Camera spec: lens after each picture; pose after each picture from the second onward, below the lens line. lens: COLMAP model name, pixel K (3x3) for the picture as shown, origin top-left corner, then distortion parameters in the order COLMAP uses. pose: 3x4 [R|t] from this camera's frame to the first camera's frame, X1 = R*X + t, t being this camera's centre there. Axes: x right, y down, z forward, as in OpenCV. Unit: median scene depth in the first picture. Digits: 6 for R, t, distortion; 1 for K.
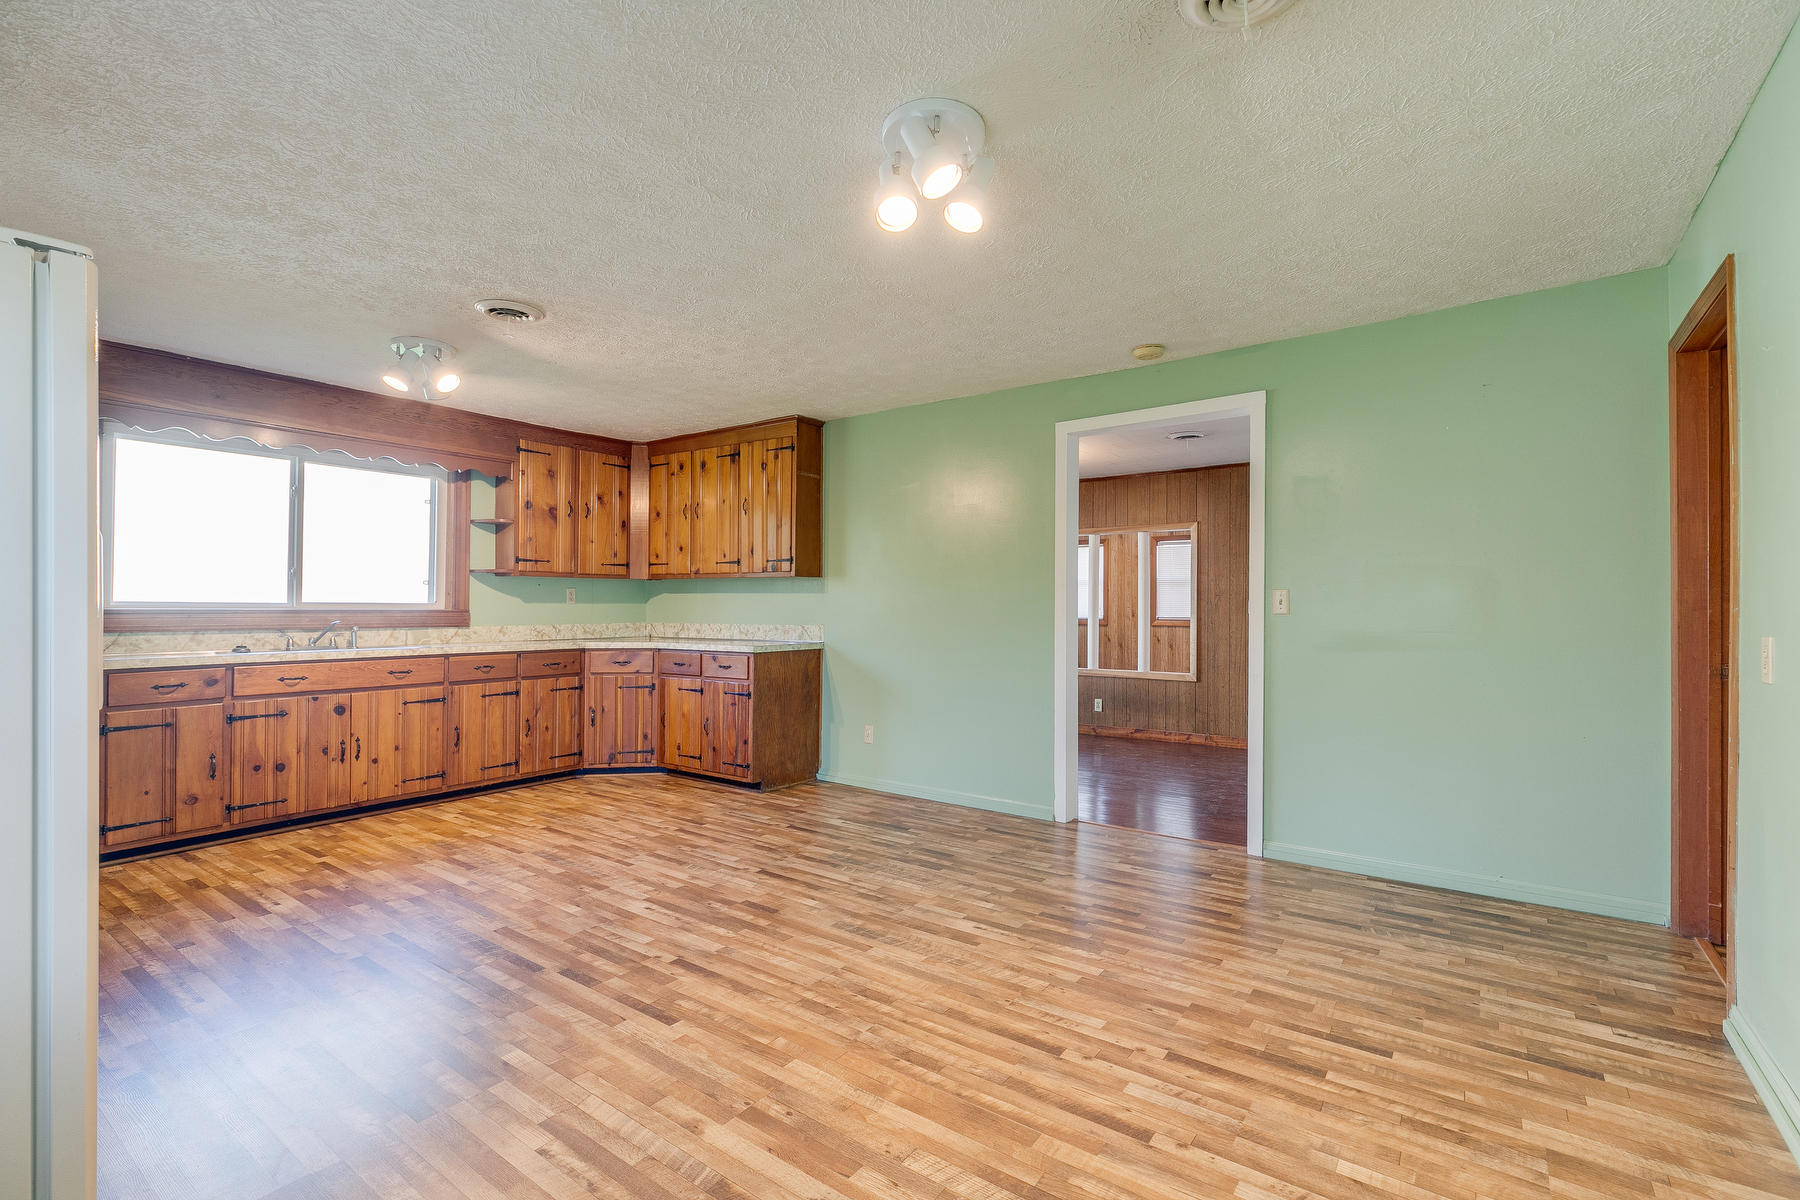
lens RADIAL K [[800.5, 0, 899.9], [0, 800.5, 609.9], [0, 0, 1]] dist [0.004094, 0.000257]
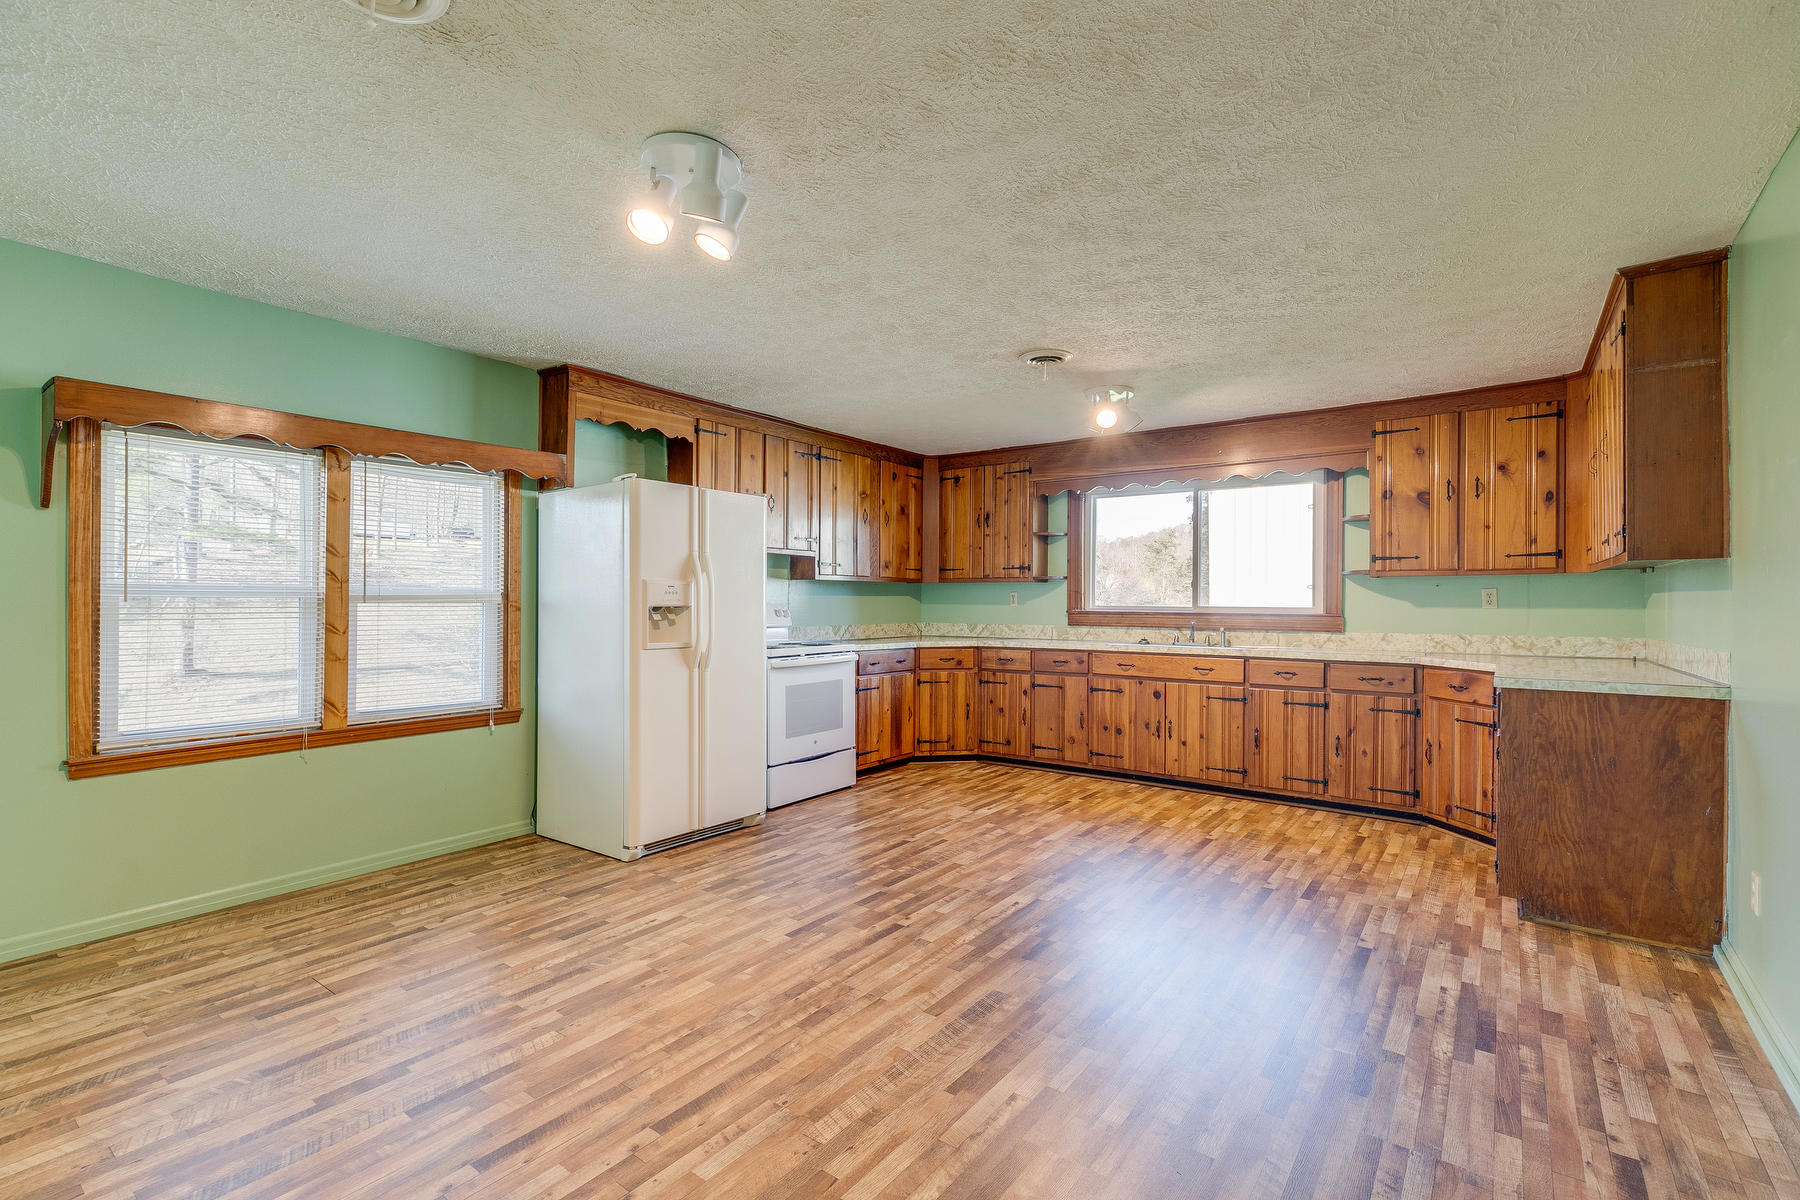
lens RADIAL K [[799.6, 0, 903.7], [0, 799.6, 602.0], [0, 0, 1]] dist [0.002888, -0.000118]
pose [[-0.006451, -0.003928, -0.999971, 0.471550], [-0.009255, 0.999950, -0.003868, -0.007394], [0.999936, 0.009230, -0.006487, 0.560898]]
